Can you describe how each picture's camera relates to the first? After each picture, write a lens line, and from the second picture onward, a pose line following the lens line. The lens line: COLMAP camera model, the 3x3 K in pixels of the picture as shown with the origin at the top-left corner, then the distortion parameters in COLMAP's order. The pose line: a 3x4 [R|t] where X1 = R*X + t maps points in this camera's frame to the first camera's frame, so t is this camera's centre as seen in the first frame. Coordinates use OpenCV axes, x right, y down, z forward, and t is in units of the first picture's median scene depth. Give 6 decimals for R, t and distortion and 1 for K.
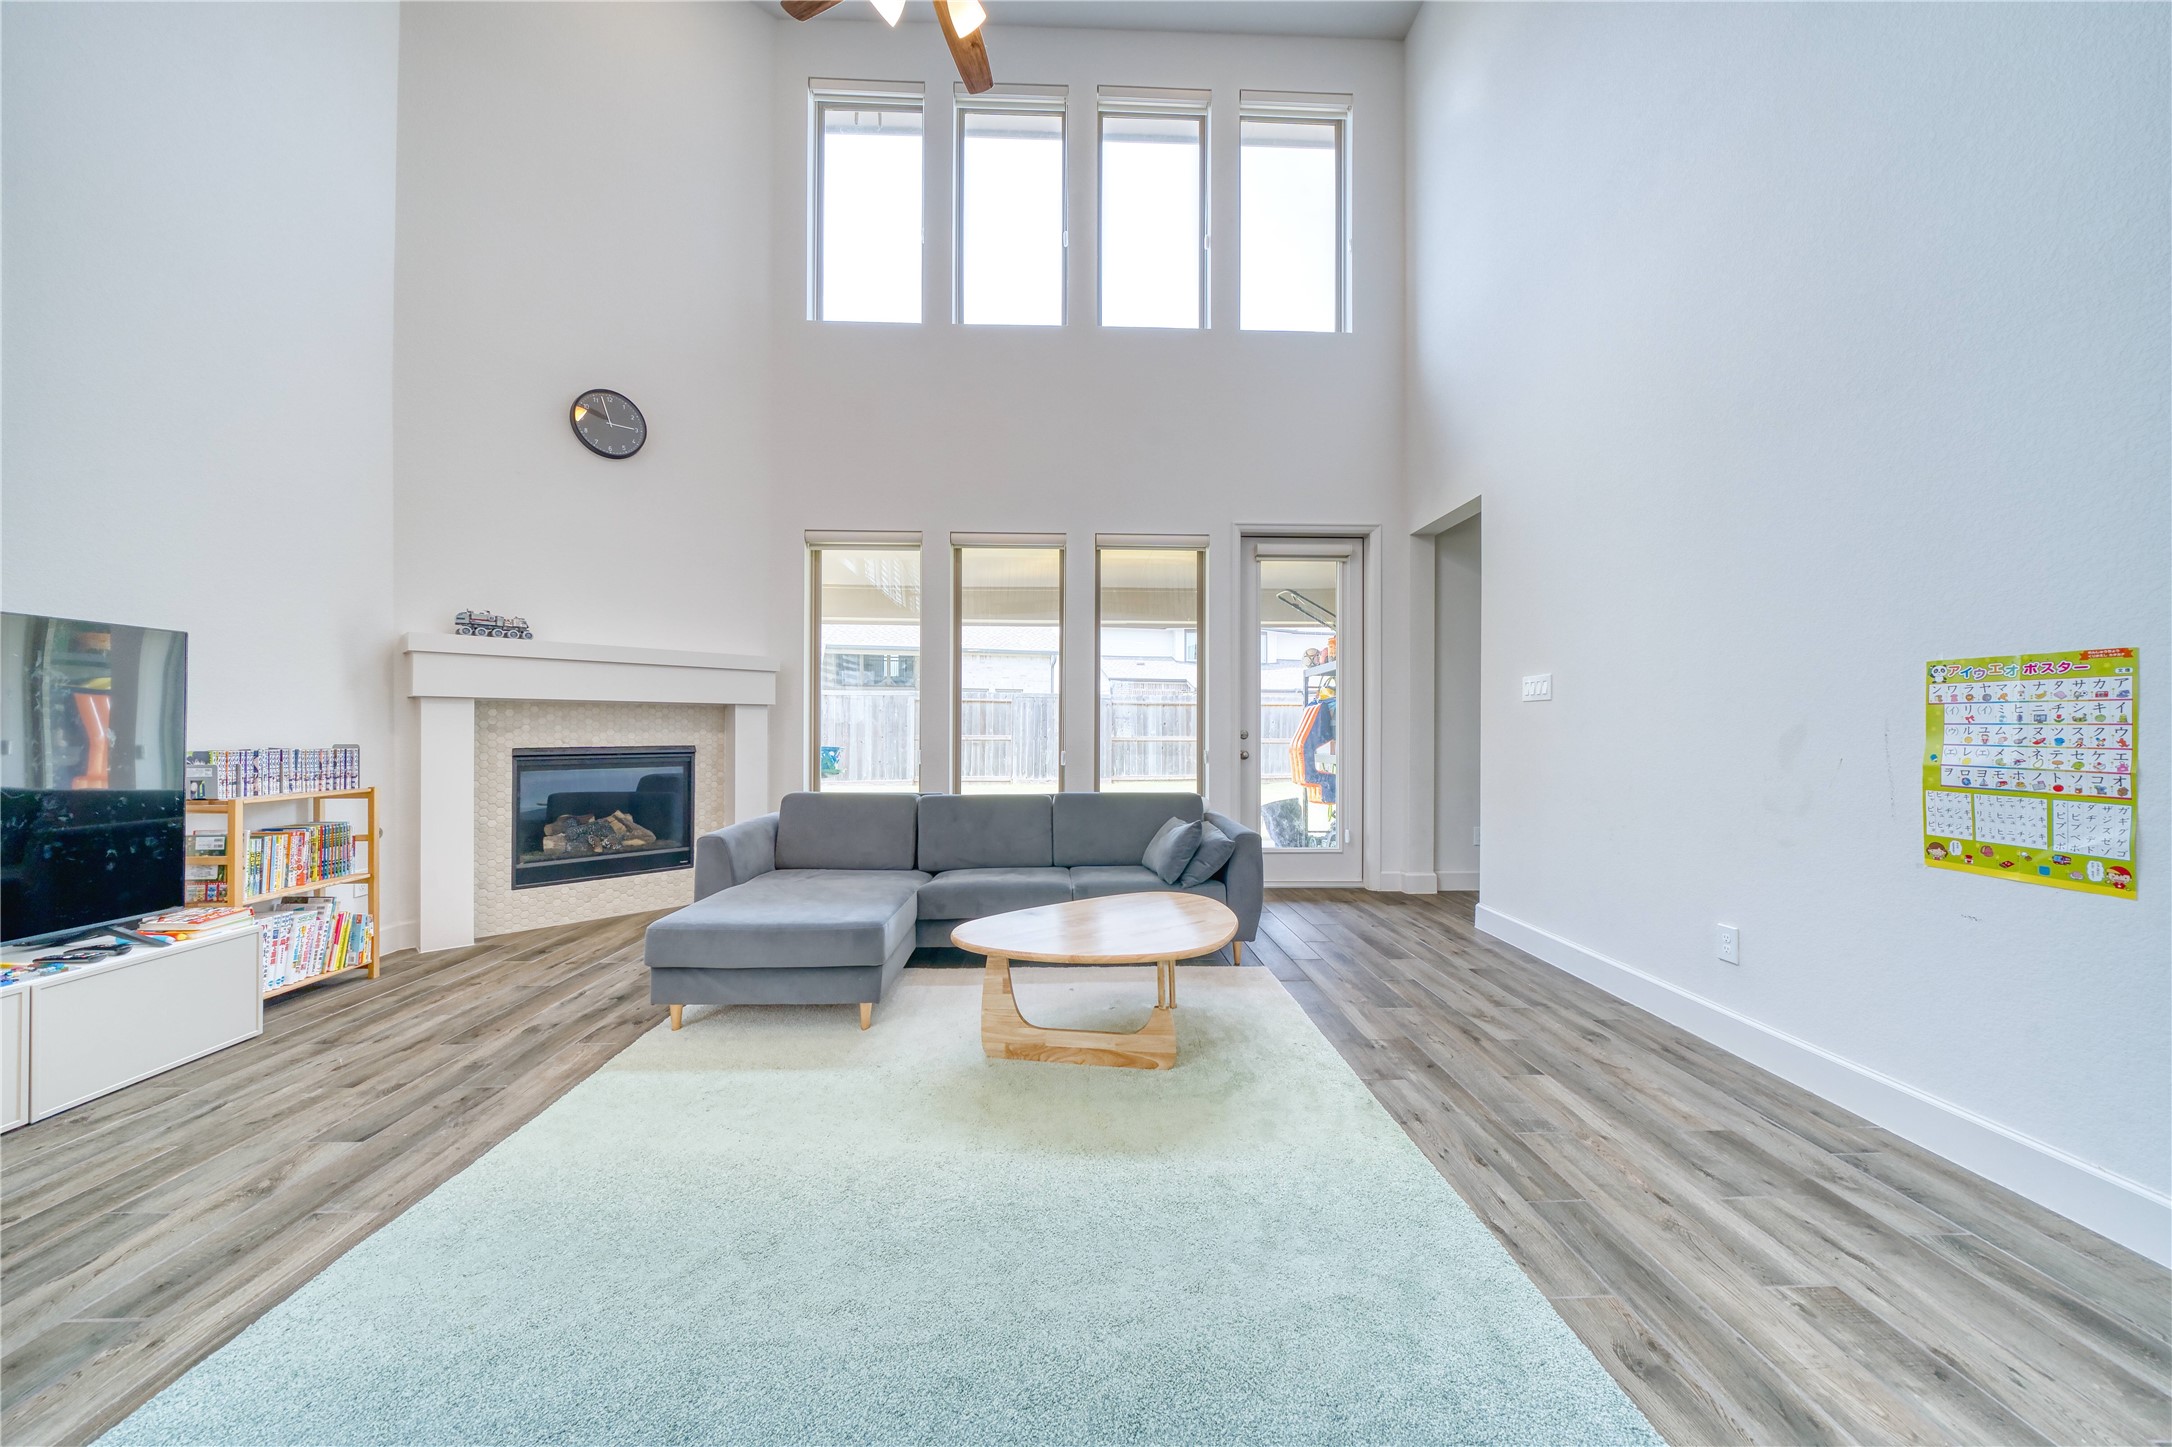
lens RADIAL K [[747.6, 0, 1082.1], [0, 747.6, 727.8], [0, 0, 1]] dist [-0.006485, 0.000052]
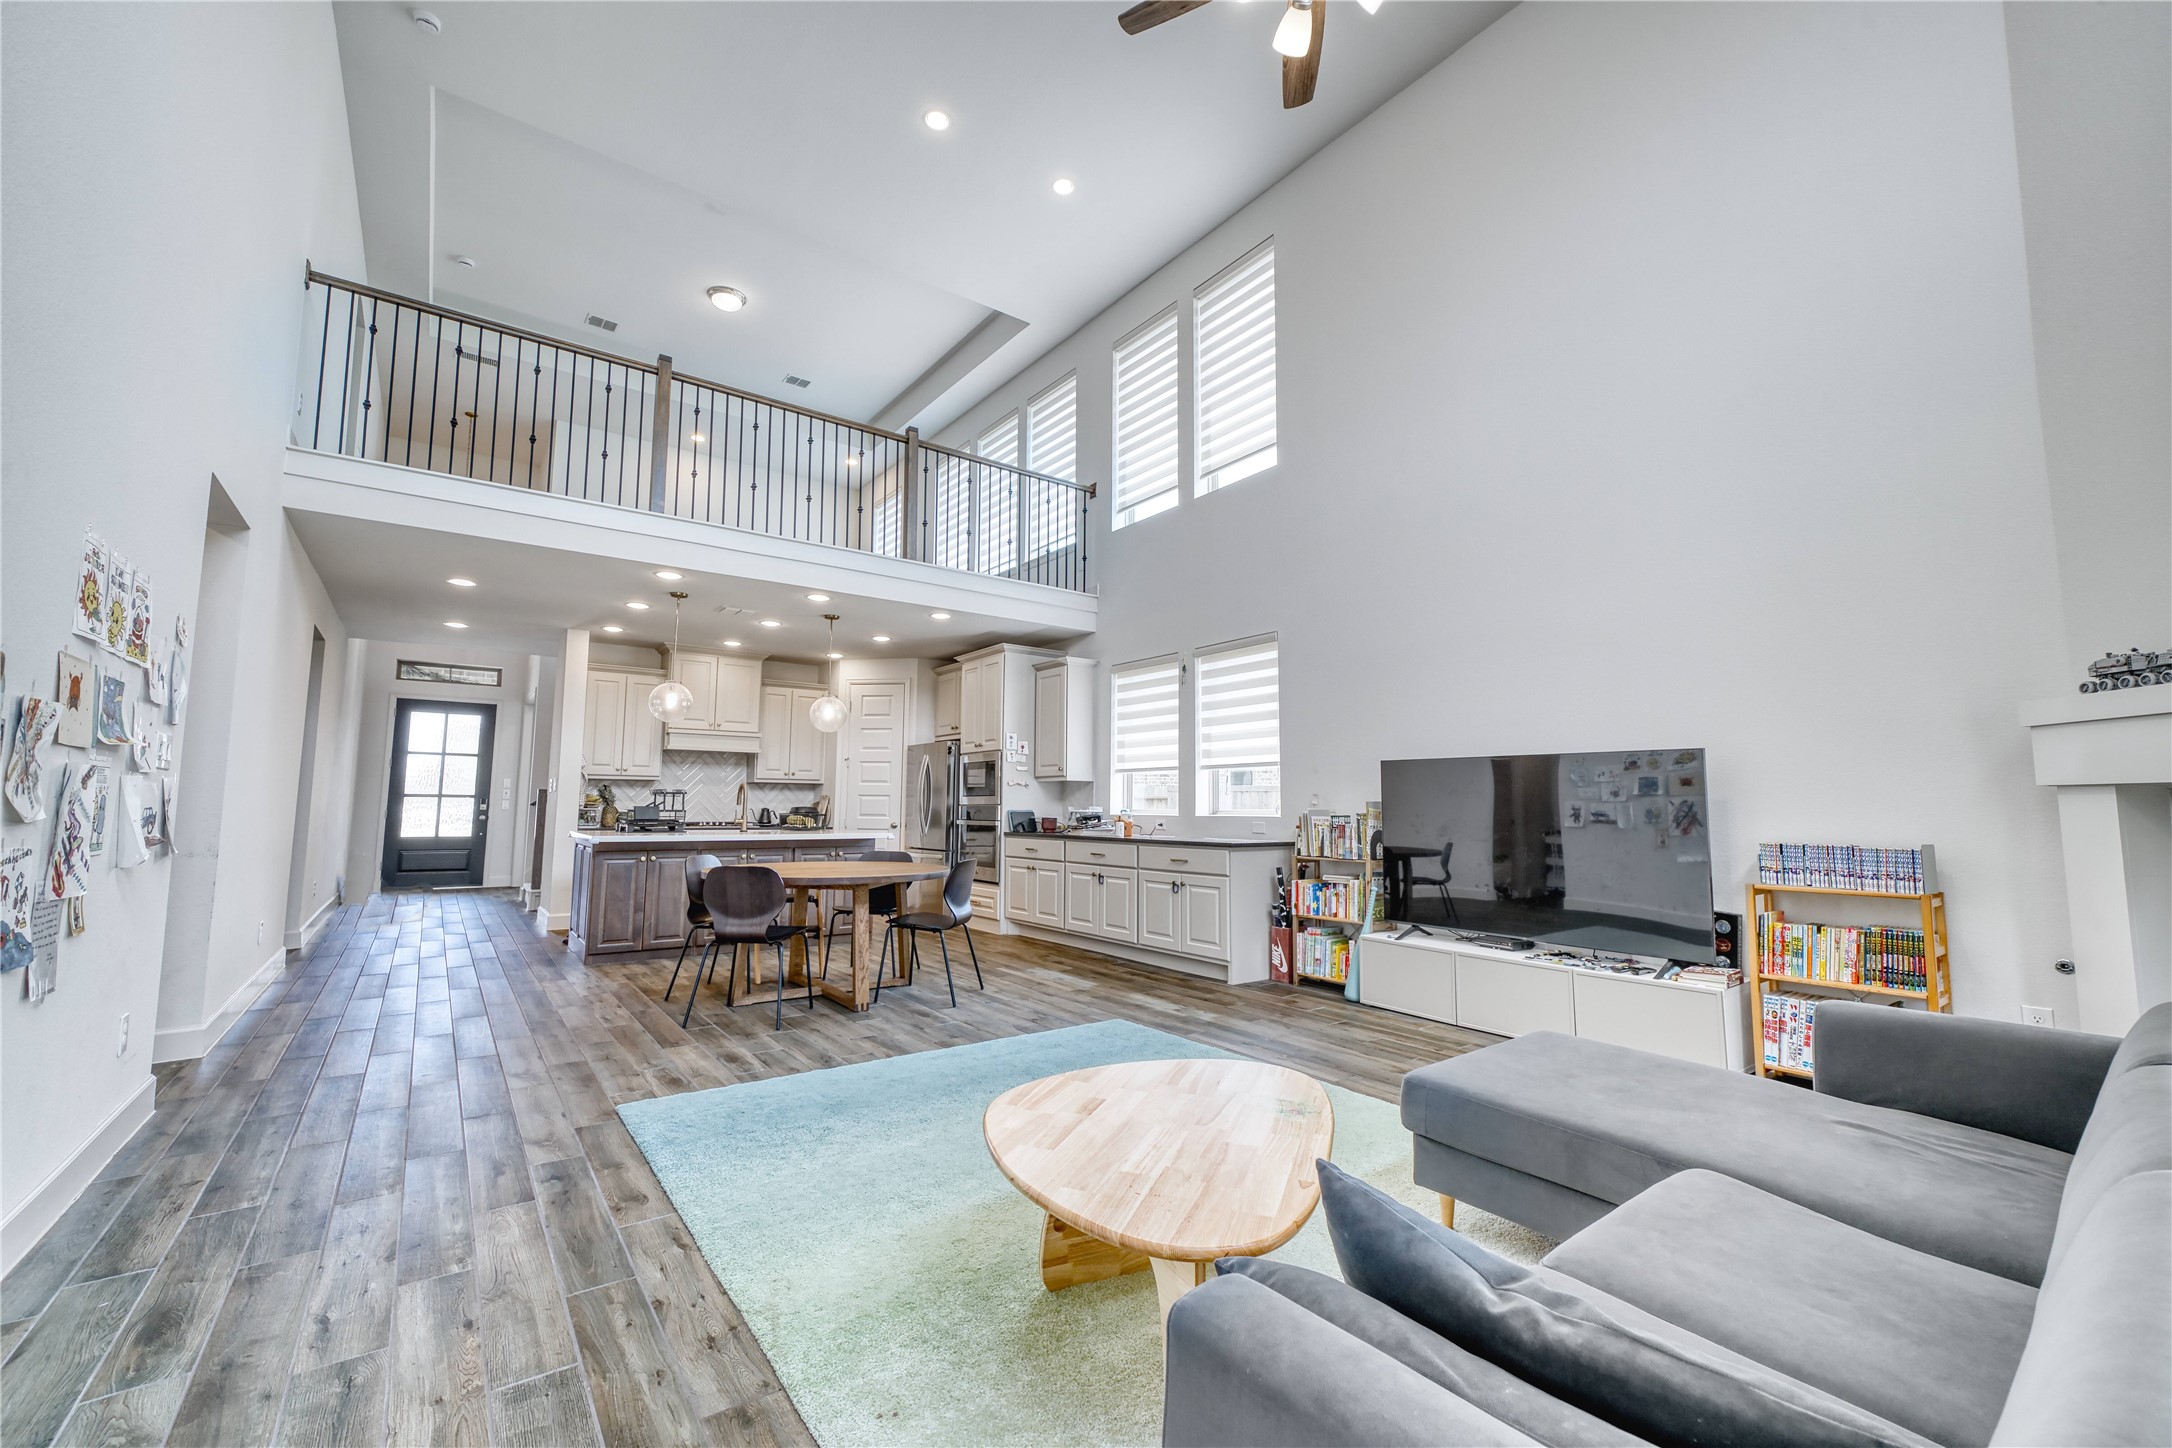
lens RADIAL K [[874.1, 0, 1086.0], [0, 874.1, 724.0], [0, 0, 1]] dist [0.000728, 0.000128]
pose [[-0.815176, -0.066719, -0.575358, 0.501512], [-0.014386, 0.995369, -0.095041, -0.008009], [0.579035, -0.069198, -0.812361, 1.433074]]
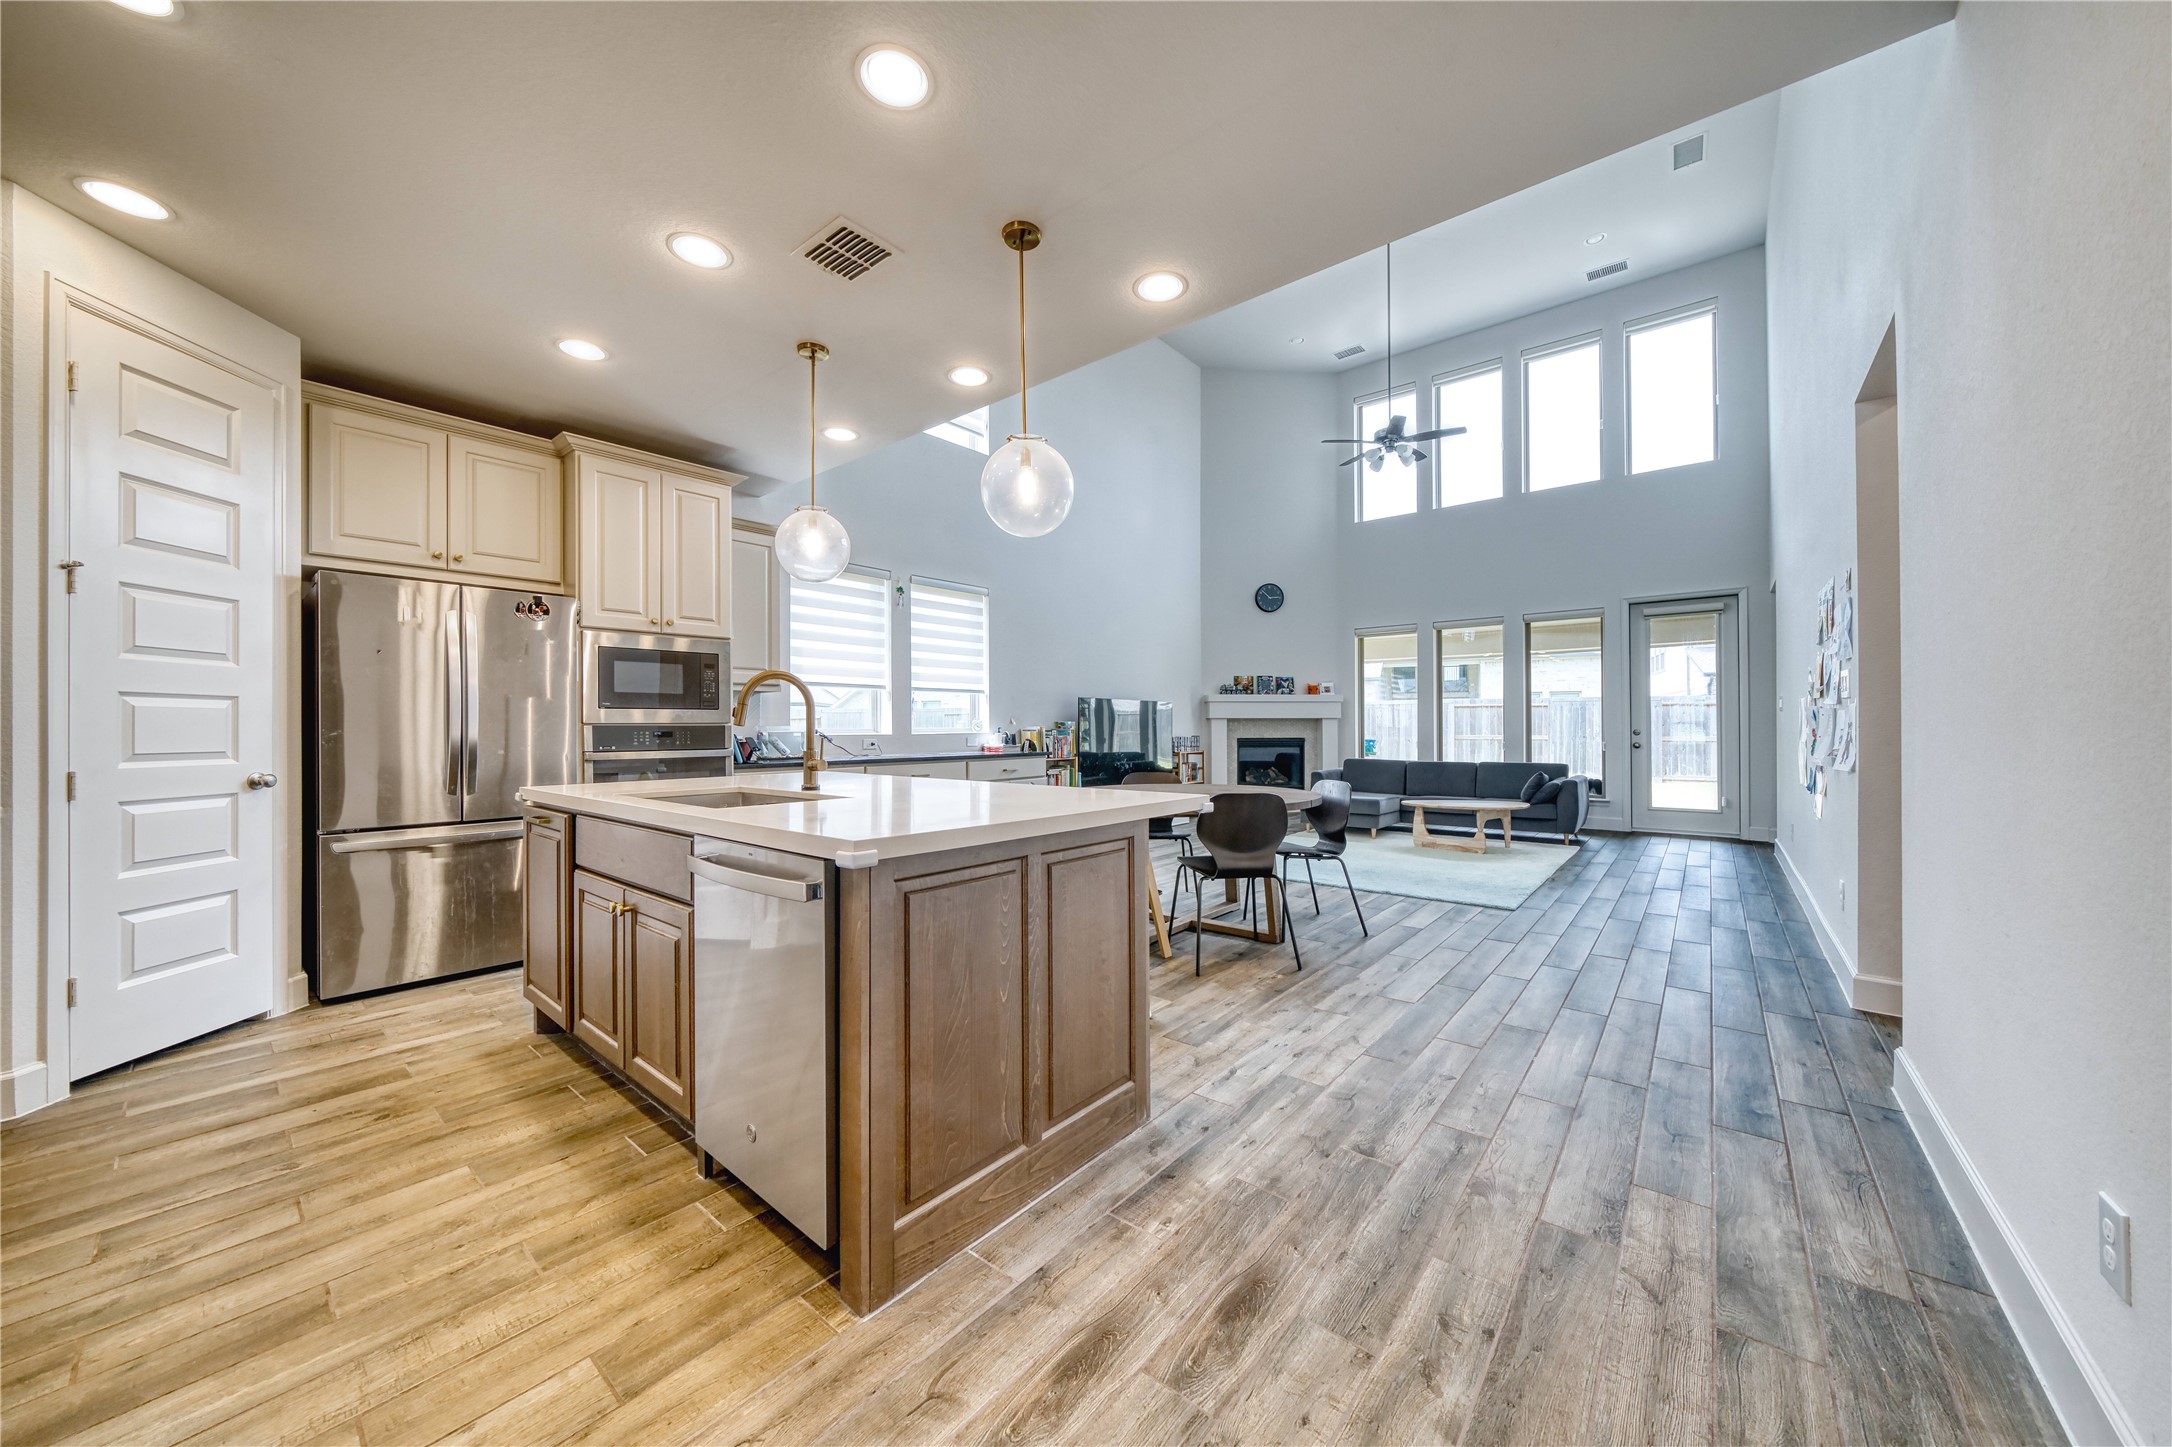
lens RADIAL K [[750.3, 0, 1086.3], [0, 750.3, 723.5], [0, 0, 1]] dist [-0.005970, 0.000059]
pose [[0.752352, -0.010706, -0.658674, 0.680233], [0.004272, 0.999926, -0.011373, 0.007111], [0.658747, 0.005742, 0.752342, -1.642171]]
